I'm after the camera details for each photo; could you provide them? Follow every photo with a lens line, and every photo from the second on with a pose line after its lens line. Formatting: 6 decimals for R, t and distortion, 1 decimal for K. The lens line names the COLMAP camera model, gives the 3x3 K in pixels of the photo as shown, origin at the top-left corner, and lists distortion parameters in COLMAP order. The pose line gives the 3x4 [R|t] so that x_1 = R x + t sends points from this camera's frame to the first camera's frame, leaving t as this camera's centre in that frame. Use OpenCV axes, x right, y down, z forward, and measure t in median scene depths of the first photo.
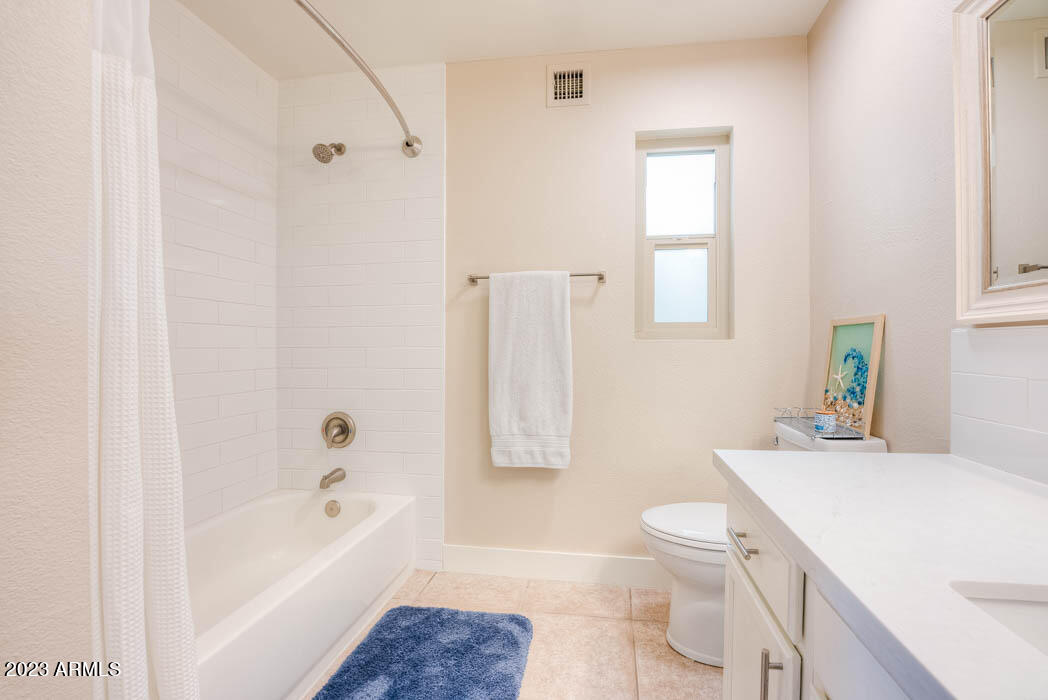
lens RADIAL K [[460.0, 0, 526.8], [0, 460.0, 347.4], [0, 0, 1]] dist [-0.029517, 0.000484]
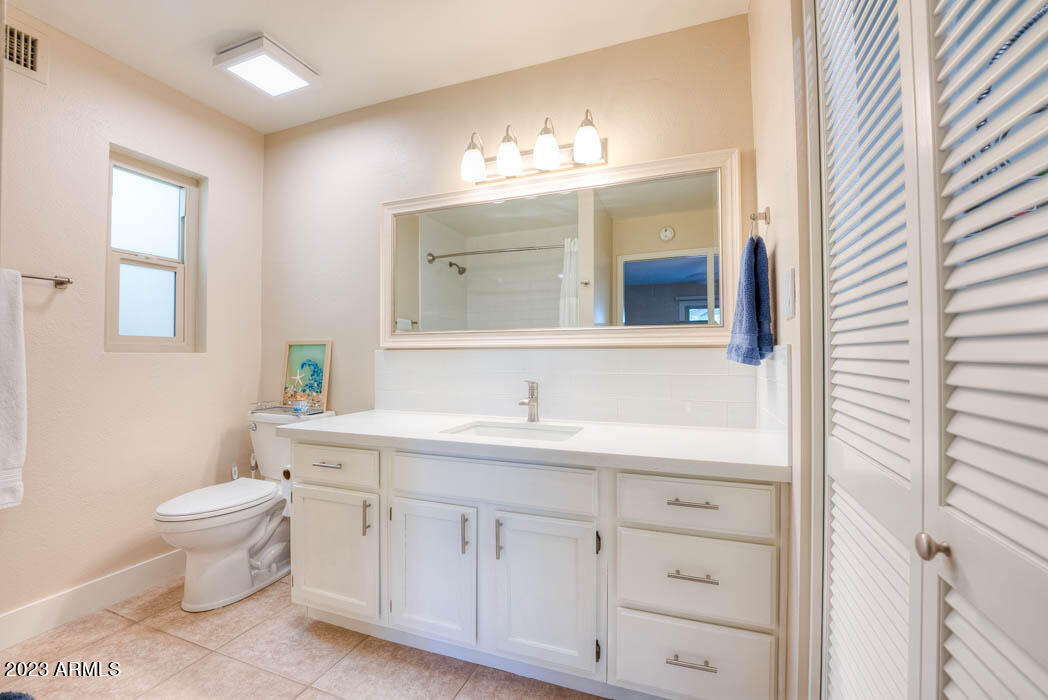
lens RADIAL K [[460.0, 0, 526.8], [0, 460.0, 347.4], [0, 0, 1]] dist [-0.029517, 0.000484]
pose [[0.209044, 0.018660, 0.977728, -0.538098], [0.005881, 0.999776, -0.020339, -0.002879], [-0.977888, 0.010002, 0.208888, -0.082380]]
